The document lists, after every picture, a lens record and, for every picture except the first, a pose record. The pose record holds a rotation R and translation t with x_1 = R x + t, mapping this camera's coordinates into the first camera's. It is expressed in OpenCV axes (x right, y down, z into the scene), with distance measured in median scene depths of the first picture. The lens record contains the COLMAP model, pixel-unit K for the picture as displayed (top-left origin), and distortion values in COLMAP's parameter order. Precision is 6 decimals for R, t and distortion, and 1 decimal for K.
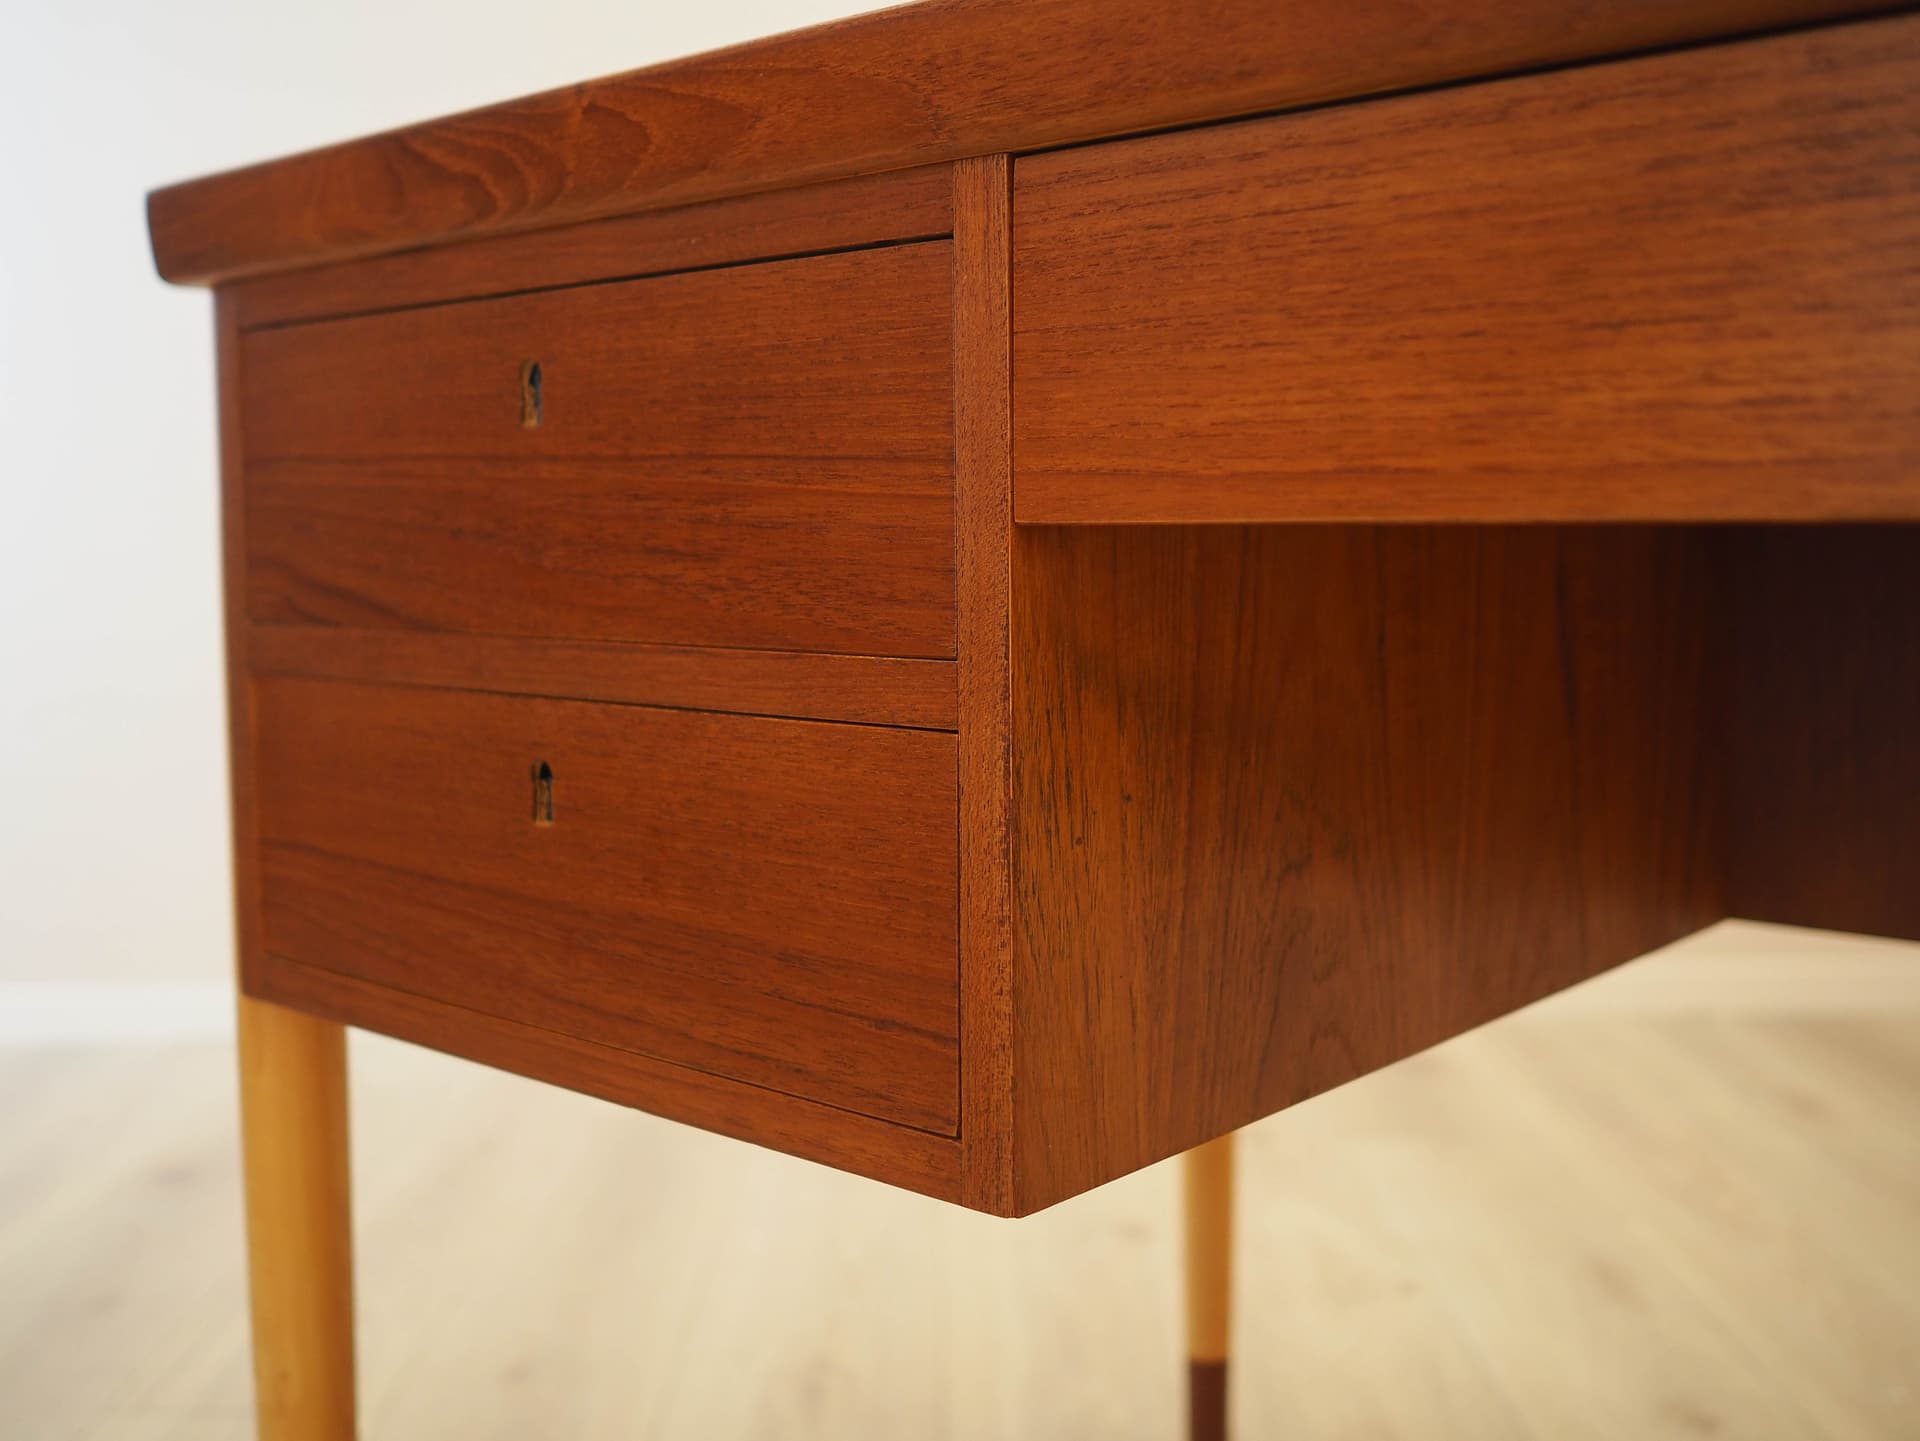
lens RADIAL K [[2005.0, 0, 960.0], [0, 2005.0, 720.5], [0, 0, 1]] dist [-0.000718, 0.001831]
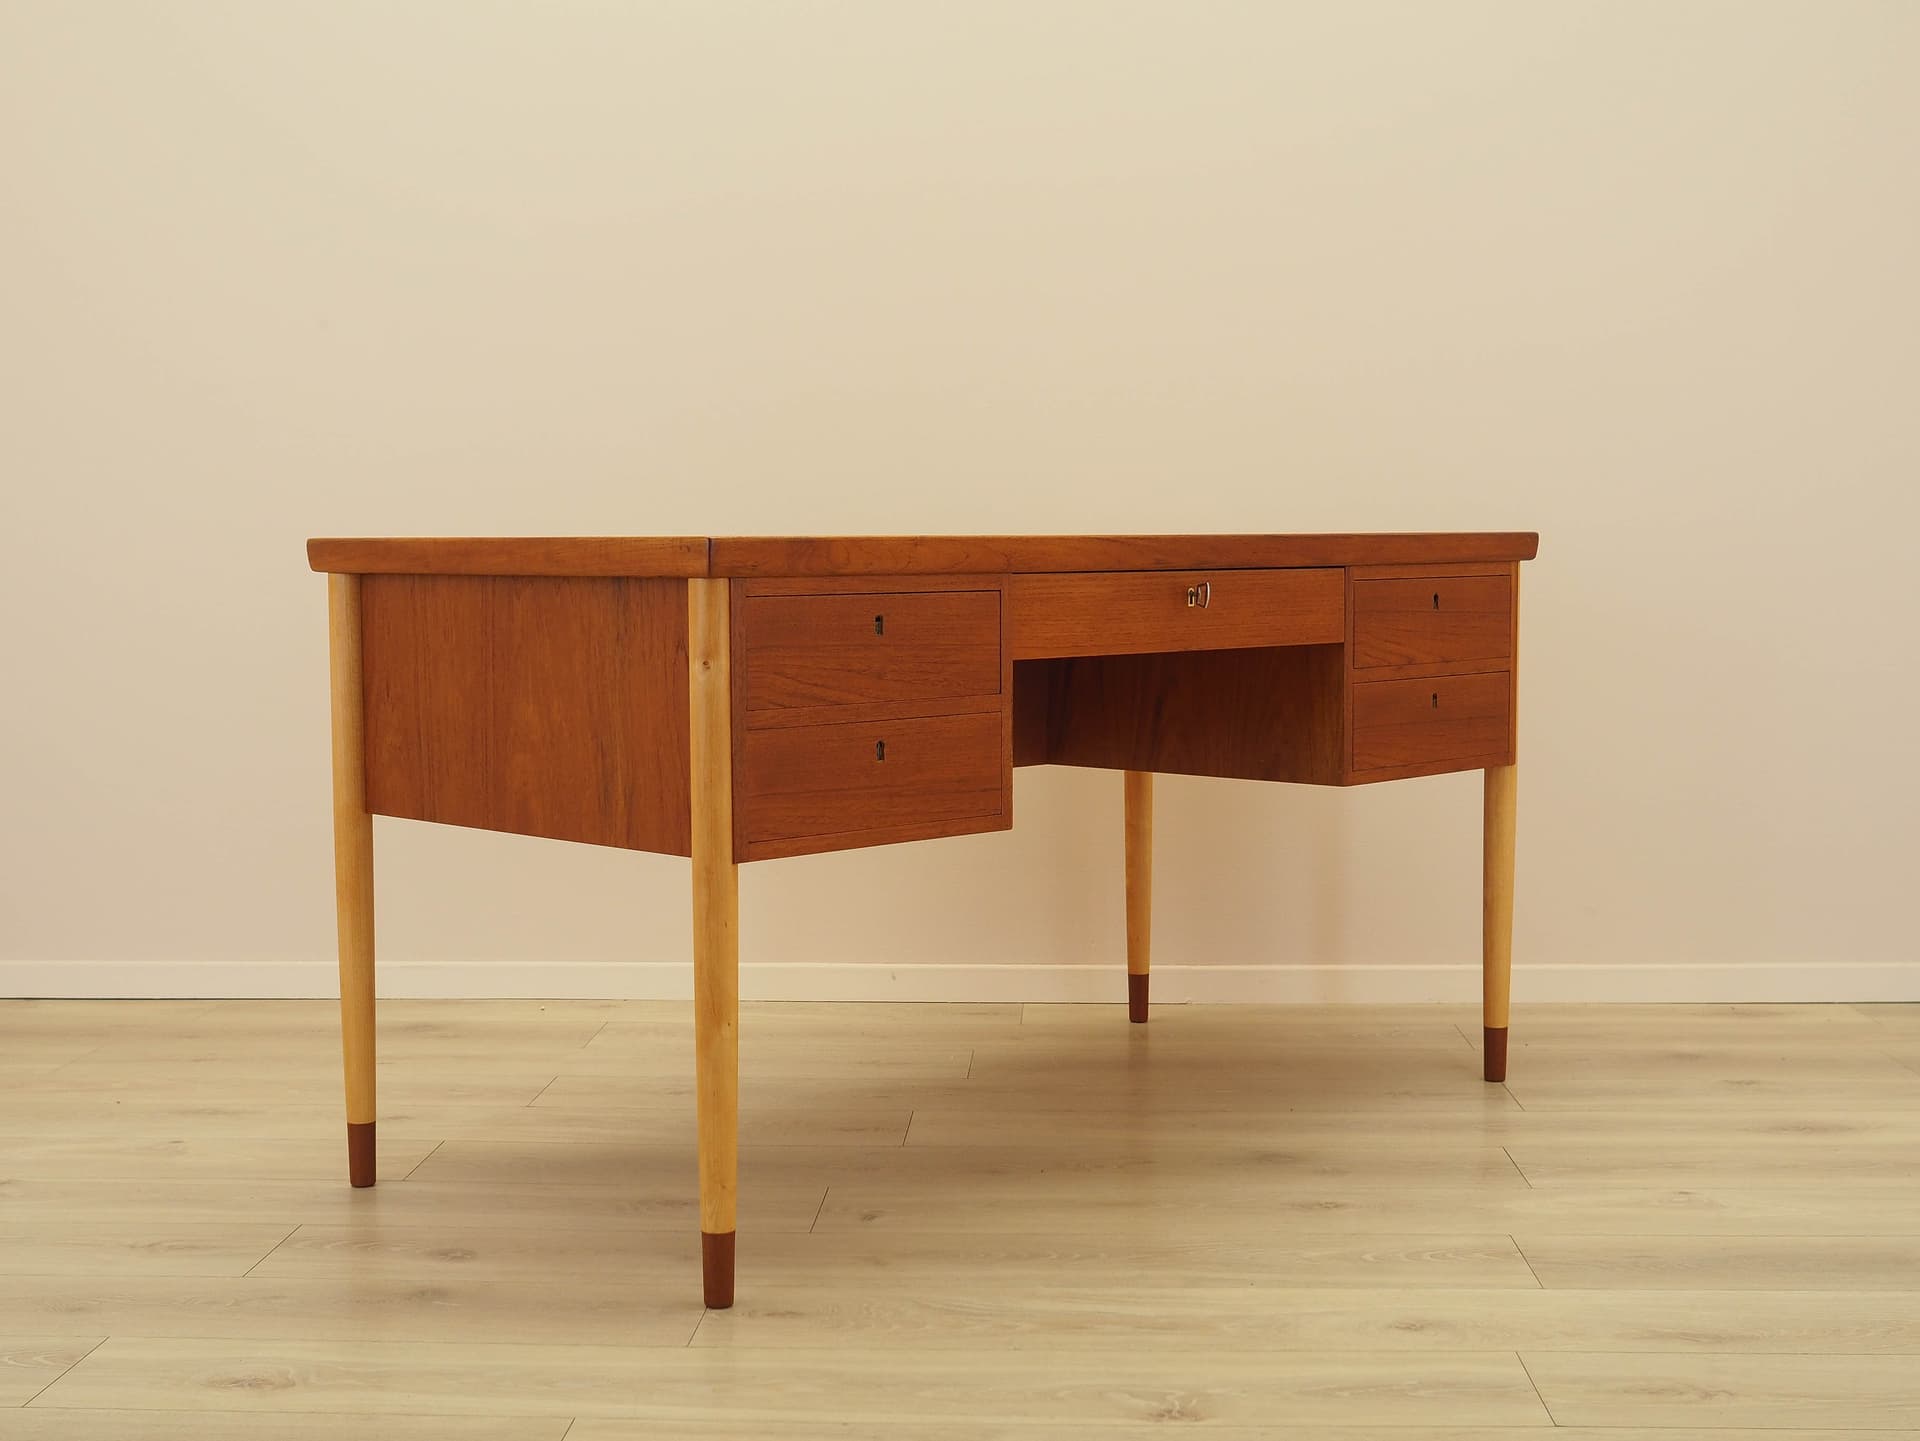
lens RADIAL K [[2397.2, 0, 960.0], [0, 2397.2, 720.5], [0, 0, 1]] dist [-0.001669, 0.018595]
pose [[0.061154, -0.069491, 0.995706, -4.314635], [0.099210, 0.993057, 0.063212, -0.259483], [-0.993186, 0.094919, 0.067623, 0.677675]]
